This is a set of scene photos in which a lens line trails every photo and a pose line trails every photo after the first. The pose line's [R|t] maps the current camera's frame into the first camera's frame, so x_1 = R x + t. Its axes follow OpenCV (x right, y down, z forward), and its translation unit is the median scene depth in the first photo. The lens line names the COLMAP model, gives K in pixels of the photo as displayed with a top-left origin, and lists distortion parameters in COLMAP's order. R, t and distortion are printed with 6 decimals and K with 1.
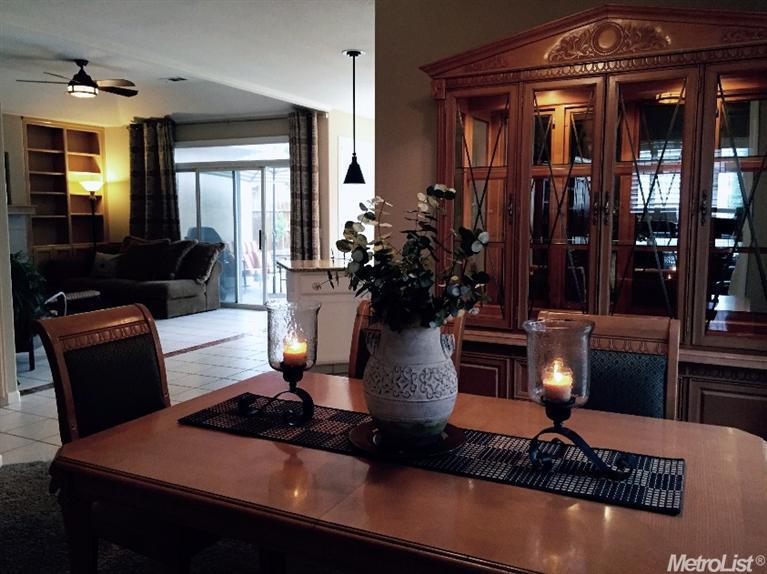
lens RADIAL K [[666.5, 0, 383.9], [0, 666.5, 285.3], [0, 0, 1]] dist [0.051888, -0.043053]
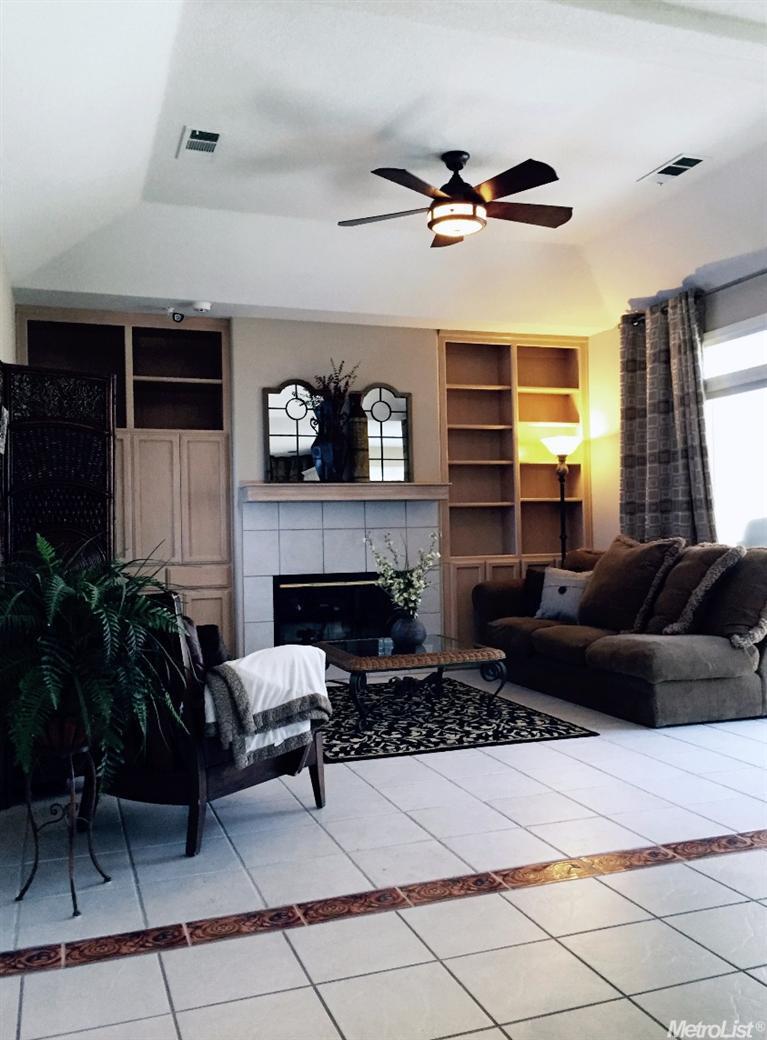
lens RADIAL K [[903.7, 0, 388.0], [0, 903.7, 517.3], [0, 0, 1]] dist [0.051888, -0.043053]
pose [[0.722713, -0.026034, -0.690658, -0.039586], [-0.056285, 0.993754, -0.096356, -0.015473], [0.688853, 0.108512, 0.716733, 0.412500]]
